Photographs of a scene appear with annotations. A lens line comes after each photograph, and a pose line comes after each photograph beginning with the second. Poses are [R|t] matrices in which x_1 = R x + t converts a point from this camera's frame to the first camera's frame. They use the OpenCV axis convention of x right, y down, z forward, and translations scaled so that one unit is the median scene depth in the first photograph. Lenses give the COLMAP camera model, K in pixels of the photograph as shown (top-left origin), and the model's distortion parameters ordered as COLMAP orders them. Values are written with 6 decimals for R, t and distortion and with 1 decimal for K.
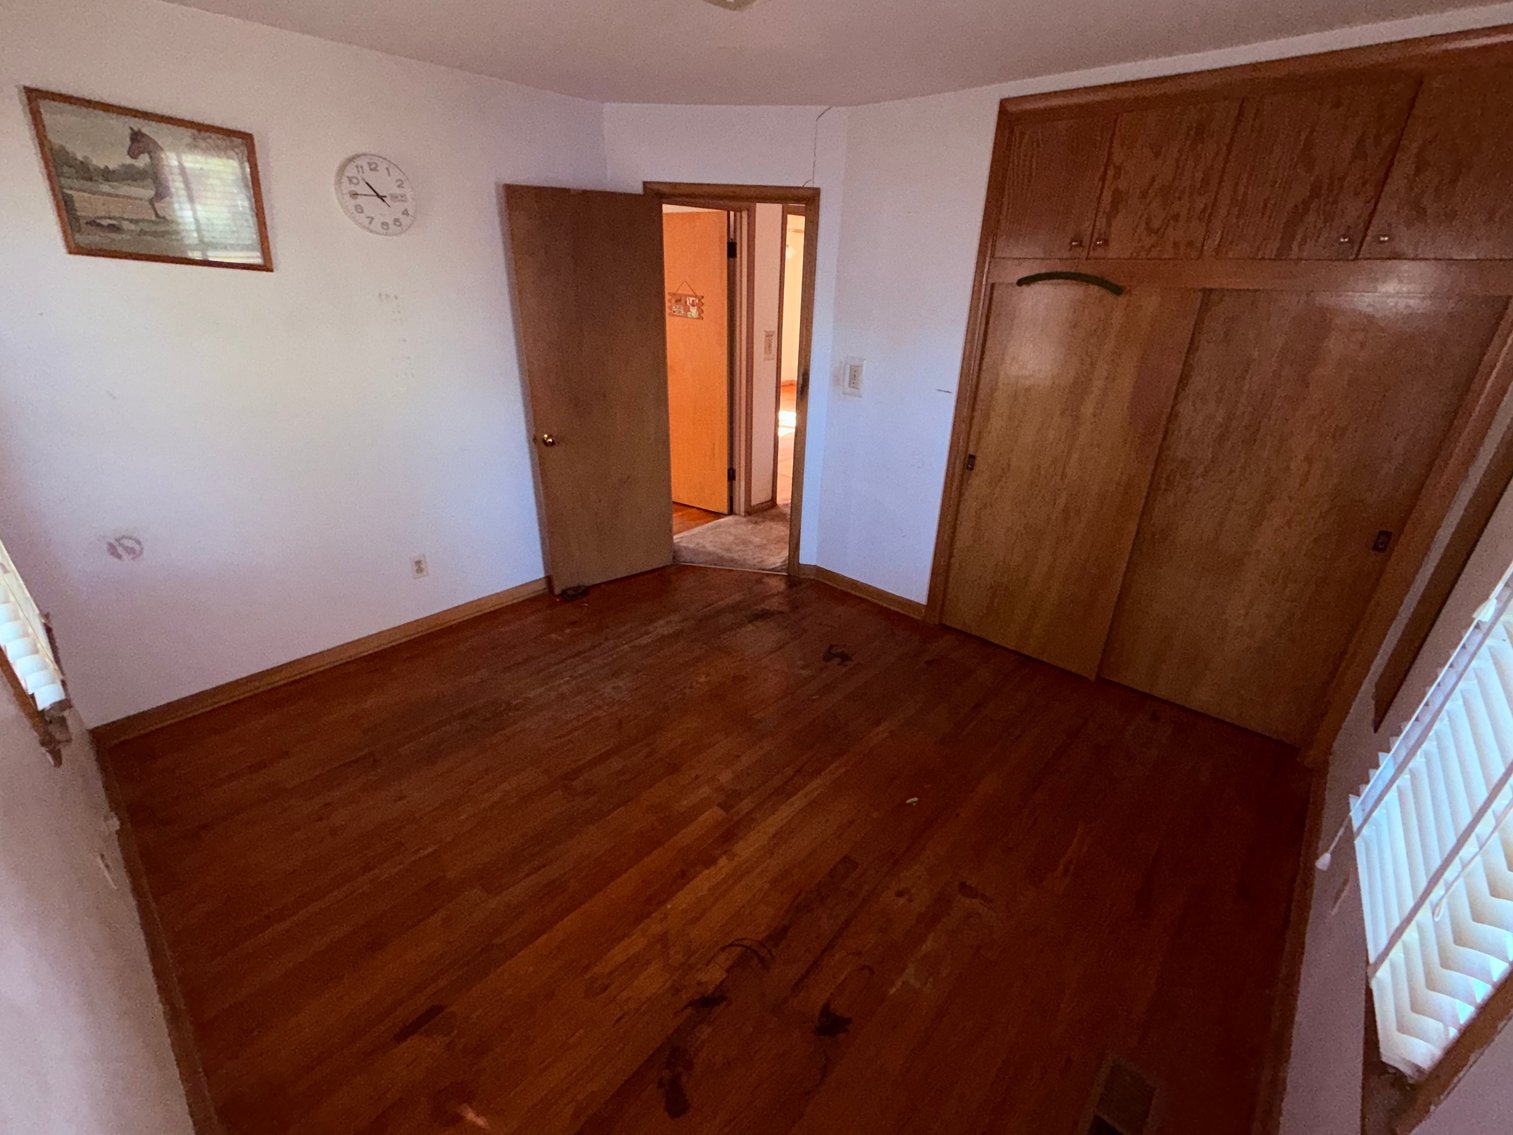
lens RADIAL K [[649.9, 0, 757.3], [0, 649.9, 569.6], [0, 0, 1]] dist [0.000277, -0.000044]
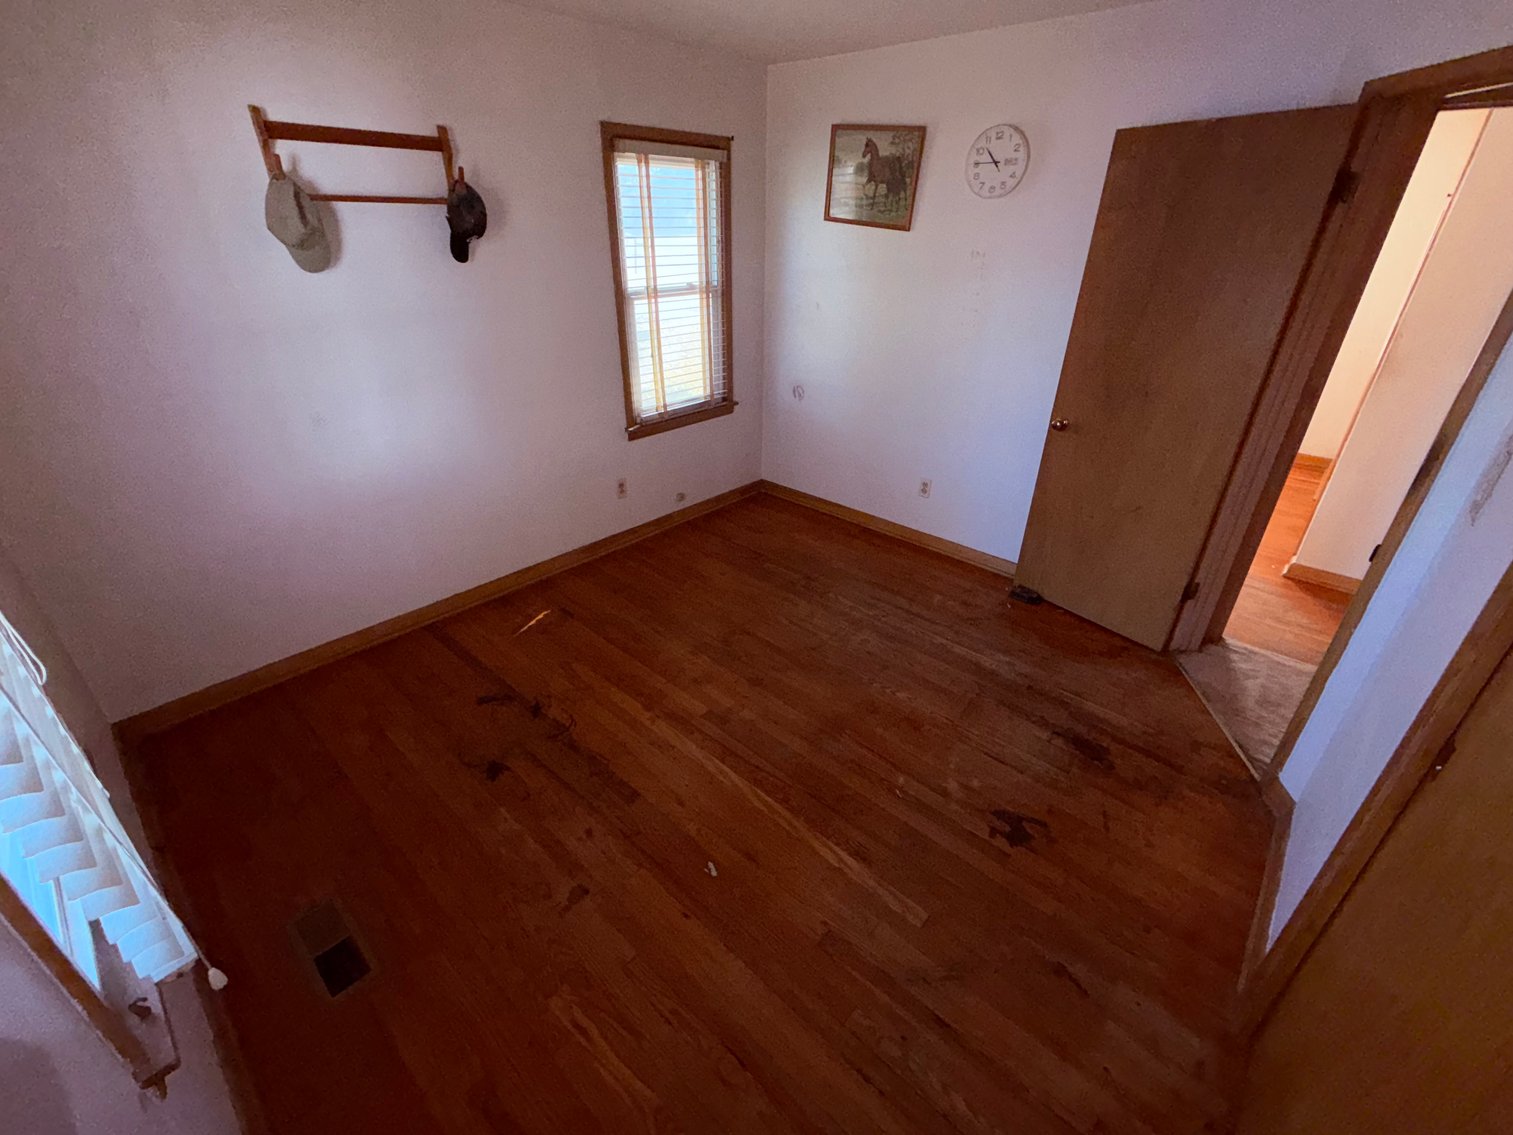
lens RADIAL K [[649.9, 0, 756.0], [0, 649.9, 569.1], [0, 0, 1]] dist [0.000277, -0.000044]
pose [[-0.001959, 0.446781, -0.894641, 0.726120], [-0.434150, 0.805550, 0.403240, -0.276189], [0.900838, 0.389199, 0.192392, 0.671995]]
